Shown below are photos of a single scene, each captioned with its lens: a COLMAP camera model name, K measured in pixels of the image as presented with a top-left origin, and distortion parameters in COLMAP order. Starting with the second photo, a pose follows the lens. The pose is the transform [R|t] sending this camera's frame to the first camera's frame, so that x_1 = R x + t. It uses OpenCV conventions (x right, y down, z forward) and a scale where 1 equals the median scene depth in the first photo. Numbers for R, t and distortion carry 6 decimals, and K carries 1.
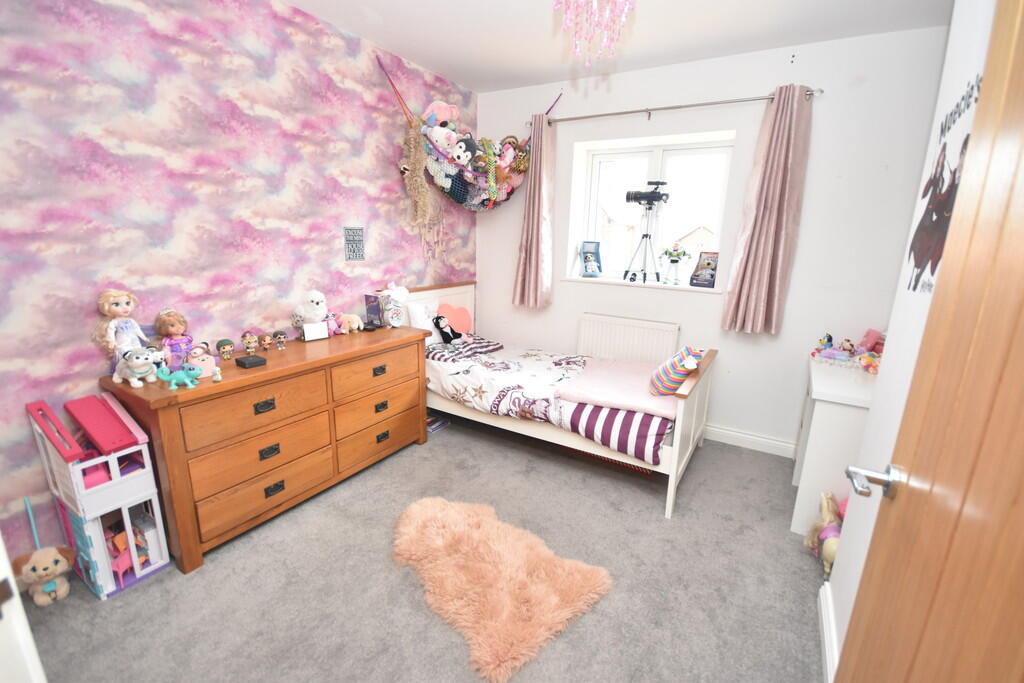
lens RADIAL K [[454.2, 0, 513.5], [0, 454.2, 347.5], [0, 0, 1]] dist [0.017463, -0.013965]
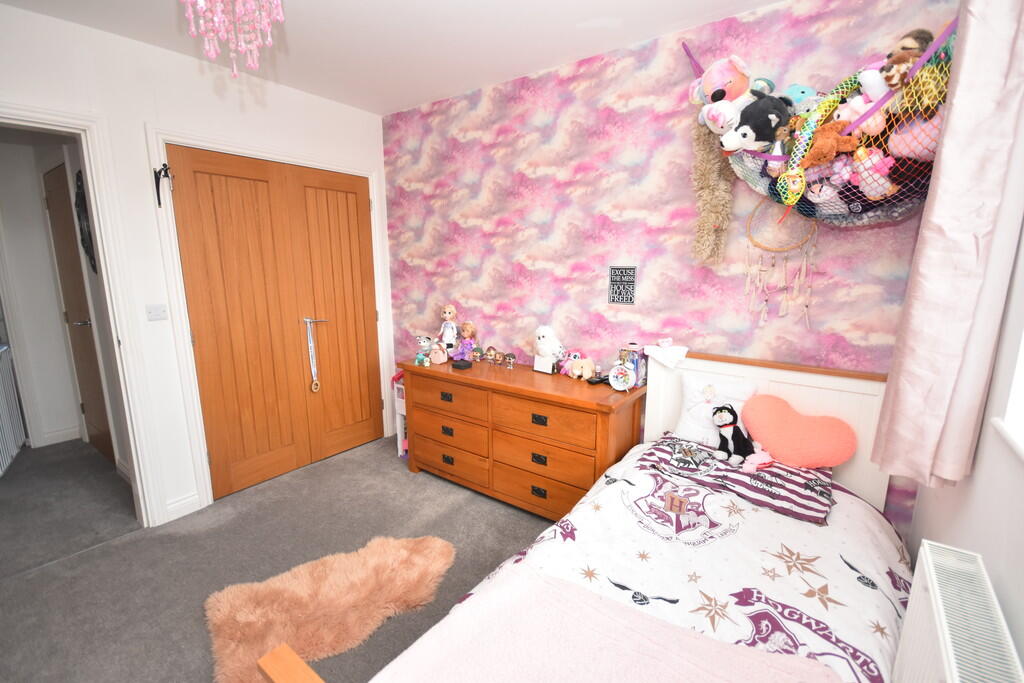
lens RADIAL K [[442.4, 0, 516.2], [0, 442.4, 350.3], [0, 0, 1]] dist [0.016244, 0.000052]
pose [[-0.099141, 0.141109, -0.985017, 0.531271], [-0.264638, 0.950507, 0.162800, -0.198911], [0.959238, 0.276813, -0.056891, 0.913825]]
